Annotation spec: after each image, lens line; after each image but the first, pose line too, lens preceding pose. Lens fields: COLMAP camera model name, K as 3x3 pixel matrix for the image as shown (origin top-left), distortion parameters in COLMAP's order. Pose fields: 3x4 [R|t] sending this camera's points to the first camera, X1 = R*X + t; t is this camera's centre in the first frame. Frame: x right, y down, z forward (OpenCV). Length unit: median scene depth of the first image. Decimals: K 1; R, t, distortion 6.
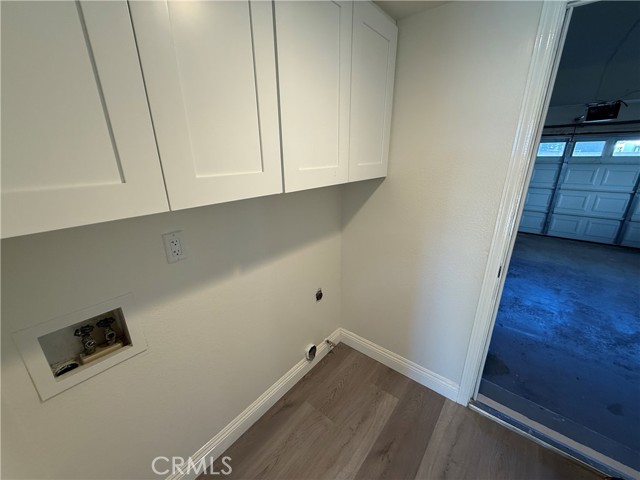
lens RADIAL K [[255.2, 0, 321.4], [0, 255.2, 237.5], [0, 0, 1]] dist [-0.002343, 0.001150]
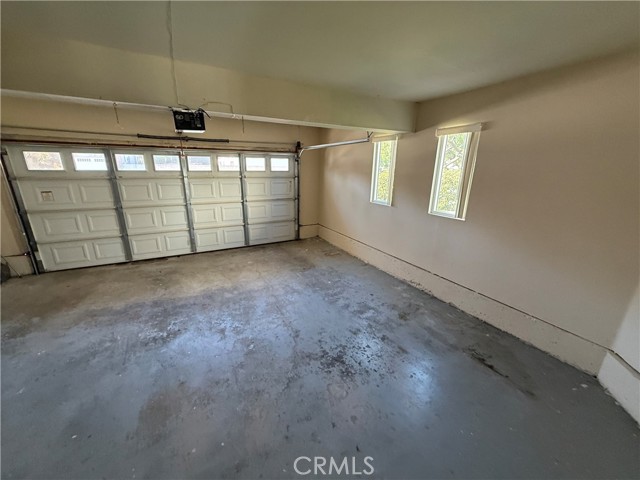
lens RADIAL K [[255.2, 0, 318.5], [0, 255.2, 240.7], [0, 0, 1]] dist [-0.002343, 0.001150]
pose [[0.384748, -0.248298, 0.888998, 0.294462], [0.276907, 0.949825, 0.145445, -0.084478], [-0.880507, 0.190210, 0.434198, 0.237075]]
